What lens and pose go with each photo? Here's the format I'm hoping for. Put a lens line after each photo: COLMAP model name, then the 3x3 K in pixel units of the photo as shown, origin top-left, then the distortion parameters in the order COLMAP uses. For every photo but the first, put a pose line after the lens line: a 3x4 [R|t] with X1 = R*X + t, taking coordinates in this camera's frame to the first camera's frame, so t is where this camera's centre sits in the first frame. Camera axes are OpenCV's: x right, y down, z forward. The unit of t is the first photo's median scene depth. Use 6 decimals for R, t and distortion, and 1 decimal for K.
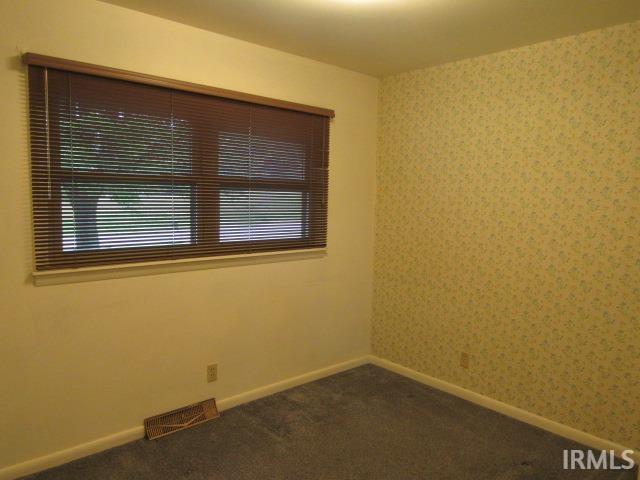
lens RADIAL K [[463.0, 0, 320.0], [0, 463.0, 240.0], [0, 0, 1]] dist [0.041142, -0.000488]
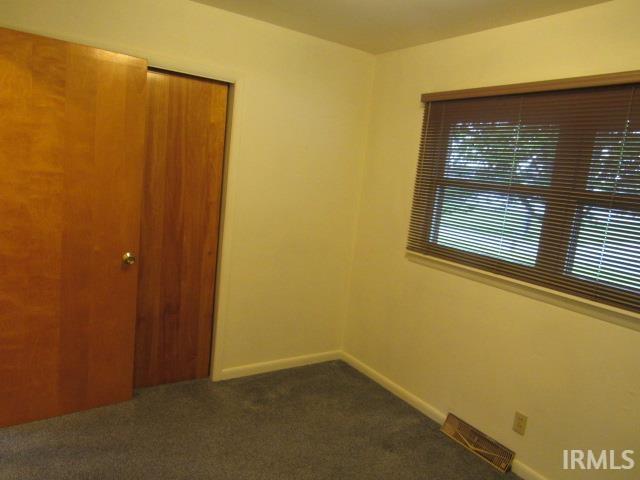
lens RADIAL K [[471.8, 0, 320.0], [0, 471.8, 240.0], [0, 0, 1]] dist [-0.005856, -0.000492]
pose [[-0.127224, 0.095500, -0.987266, 0.685733], [-0.223541, 0.966986, 0.122345, -0.059555], [0.966356, 0.236260, -0.101676, 0.747515]]
